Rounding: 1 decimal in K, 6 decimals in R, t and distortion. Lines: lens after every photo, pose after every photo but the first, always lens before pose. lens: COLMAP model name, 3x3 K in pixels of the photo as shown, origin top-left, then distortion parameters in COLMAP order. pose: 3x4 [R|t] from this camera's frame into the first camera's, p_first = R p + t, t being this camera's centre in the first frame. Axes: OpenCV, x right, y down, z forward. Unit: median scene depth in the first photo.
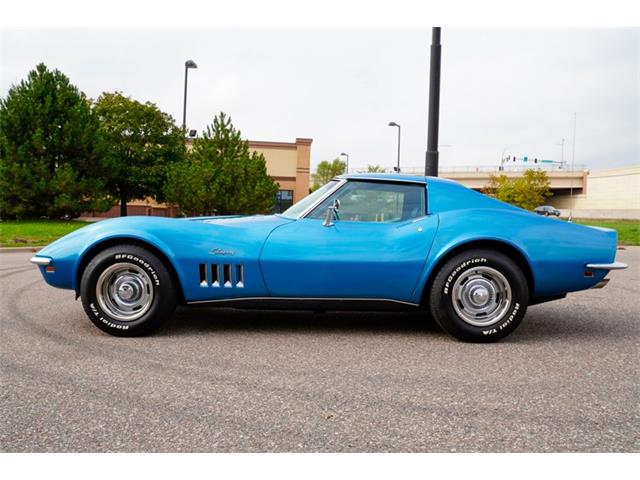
lens RADIAL K [[539.3, 0, 320.0], [0, 539.3, 240.0], [0, 0, 1]] dist [-0.107598, 0.156107]
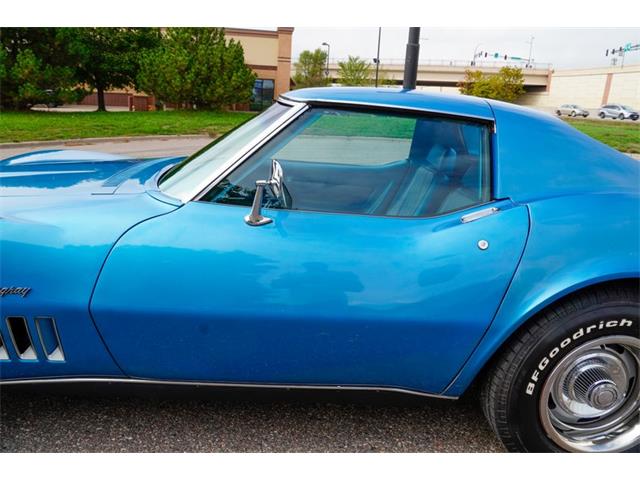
lens RADIAL K [[478.2, 0, 320.0], [0, 478.2, 240.0], [0, 0, 1]] dist [-0.130021, 0.093057]
pose [[0.999129, 0.012245, 0.039888, 0.007899], [-0.021319, 0.971579, 0.235755, -0.016352], [-0.035867, -0.236400, 0.970994, 0.104845]]
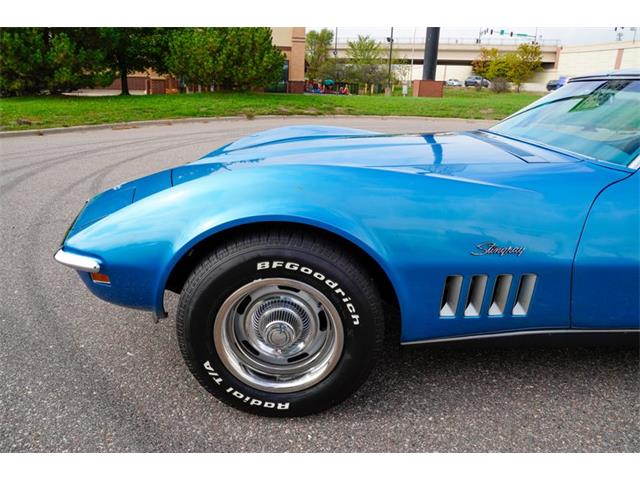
lens RADIAL K [[478.2, 0, 320.0], [0, 478.2, 240.0], [0, 0, 1]] dist [-0.130021, 0.093057]
pose [[0.999151, -0.006709, 0.040652, -0.055145], [-0.004619, 0.962195, 0.272322, -0.014502], [-0.040942, -0.272279, 0.961347, 0.100621]]
